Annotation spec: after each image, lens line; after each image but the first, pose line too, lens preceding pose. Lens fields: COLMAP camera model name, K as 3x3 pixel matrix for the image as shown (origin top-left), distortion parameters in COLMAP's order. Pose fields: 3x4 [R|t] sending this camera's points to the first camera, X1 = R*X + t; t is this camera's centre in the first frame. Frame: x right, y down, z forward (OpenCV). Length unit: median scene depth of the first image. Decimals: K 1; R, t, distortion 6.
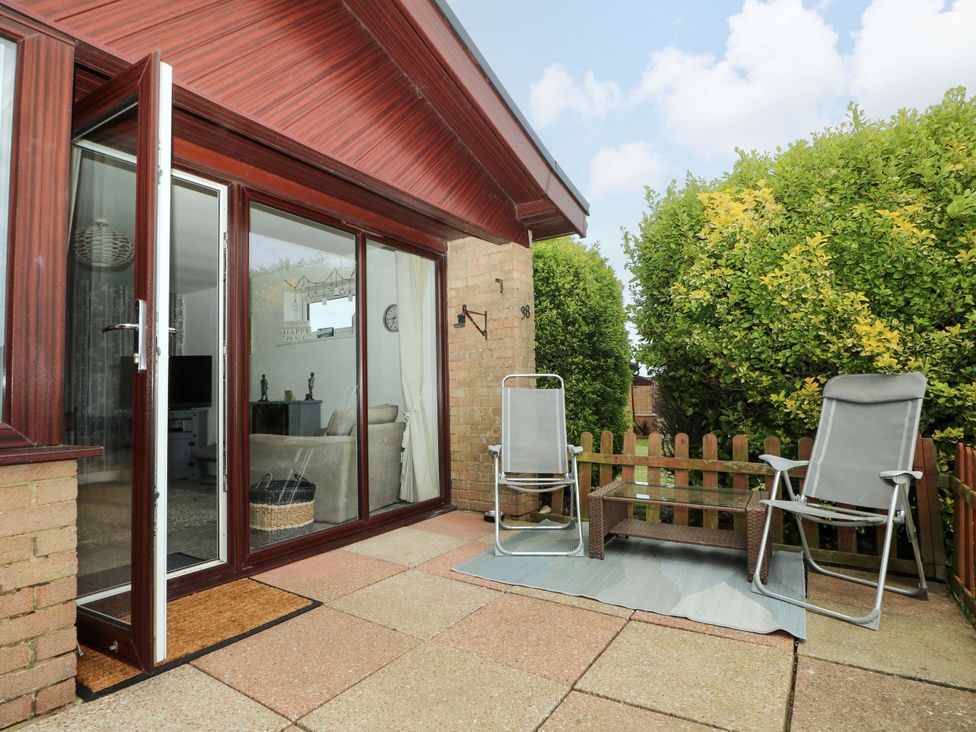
lens RADIAL K [[521.0, 0, 497.0], [0, 521.0, 368.6], [0, 0, 1]] dist [-0.000988, -0.014274]
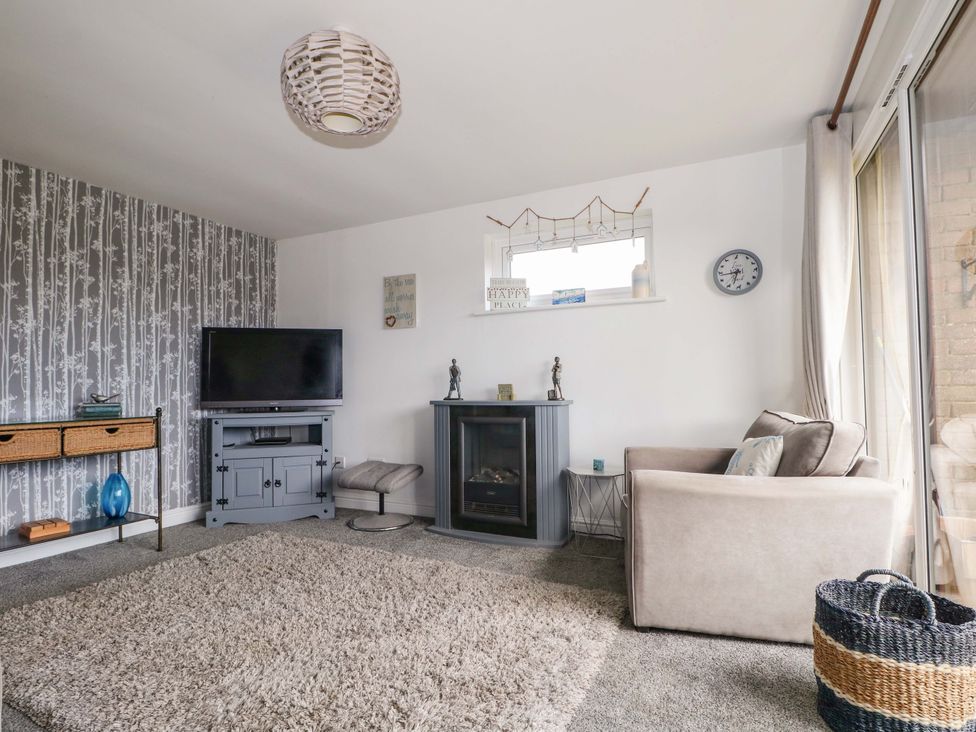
lens RADIAL K [[521.0, 0, 515.8], [0, 521.0, 369.9], [0, 0, 1]] dist [-0.000988, -0.014274]
pose [[0.991989, 0.012684, 0.125686, -0.458277], [-0.015648, 0.999622, 0.022626, 0.008948], [-0.125351, -0.024411, 0.991812, 0.344588]]
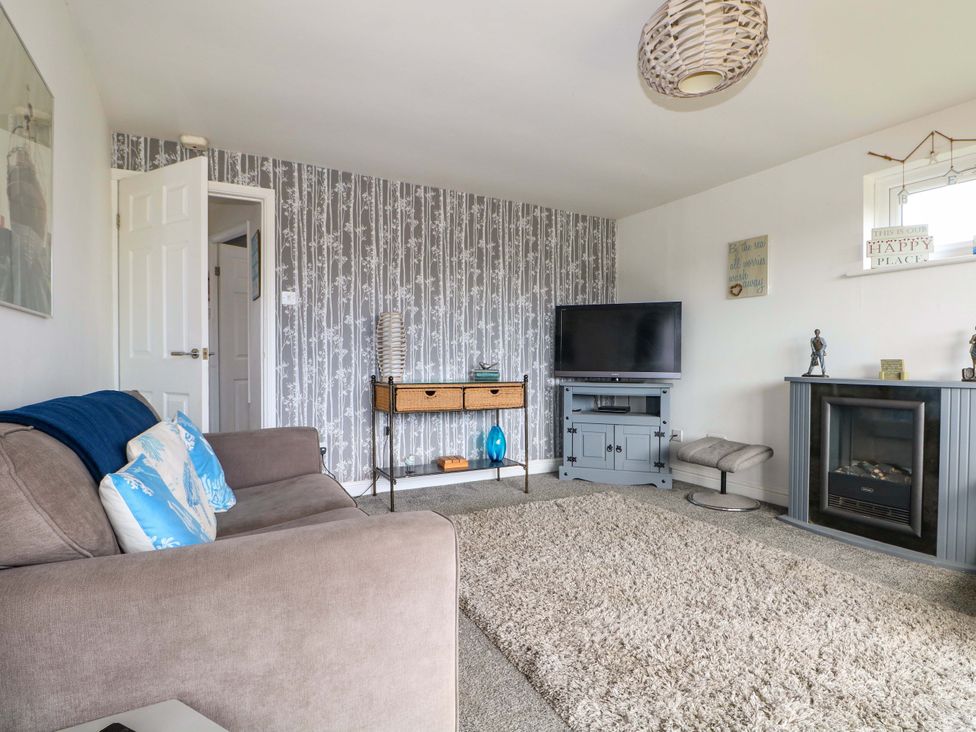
lens RADIAL K [[521.0, 0, 485.7], [0, 521.0, 373.4], [0, 0, 1]] dist [-0.000988, -0.014274]
pose [[0.870282, 0.037873, -0.491096, -0.487958], [0.002555, 0.996679, 0.081391, 0.012193], [0.492548, -0.072088, 0.867295, 0.336615]]
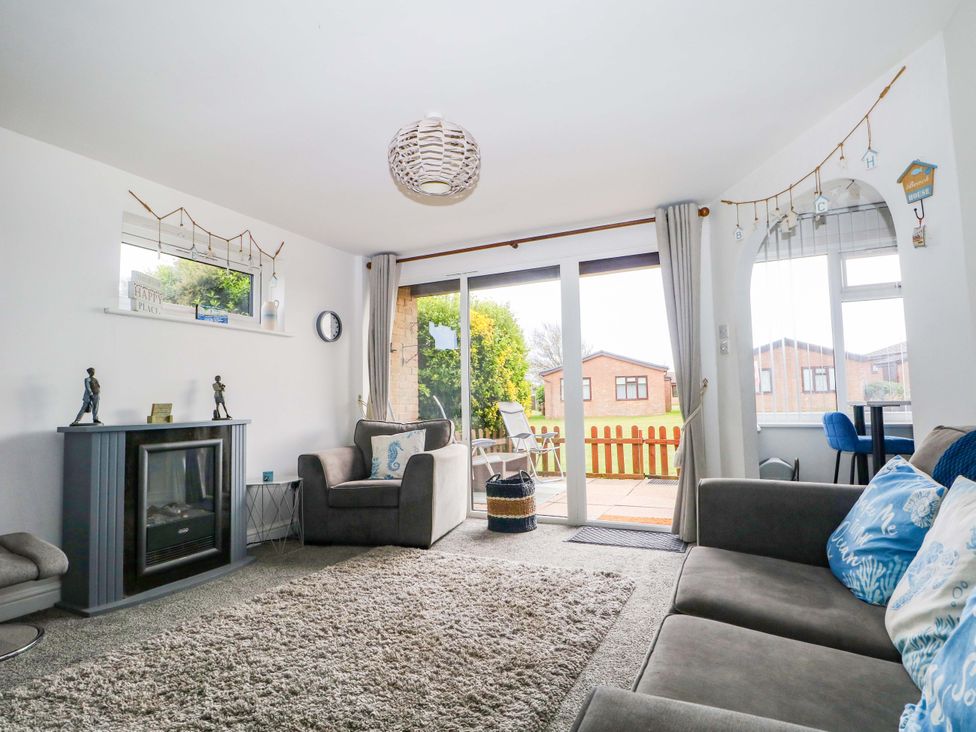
lens RADIAL K [[521.0, 0, 487.3], [0, 521.0, 365.0], [0, 0, 1]] dist [-0.000988, -0.014274]
pose [[-0.117012, 0.092977, 0.988769, -0.960702], [-0.031351, 0.994766, -0.097251, 0.042923], [-0.992636, -0.042378, -0.113485, 0.706647]]
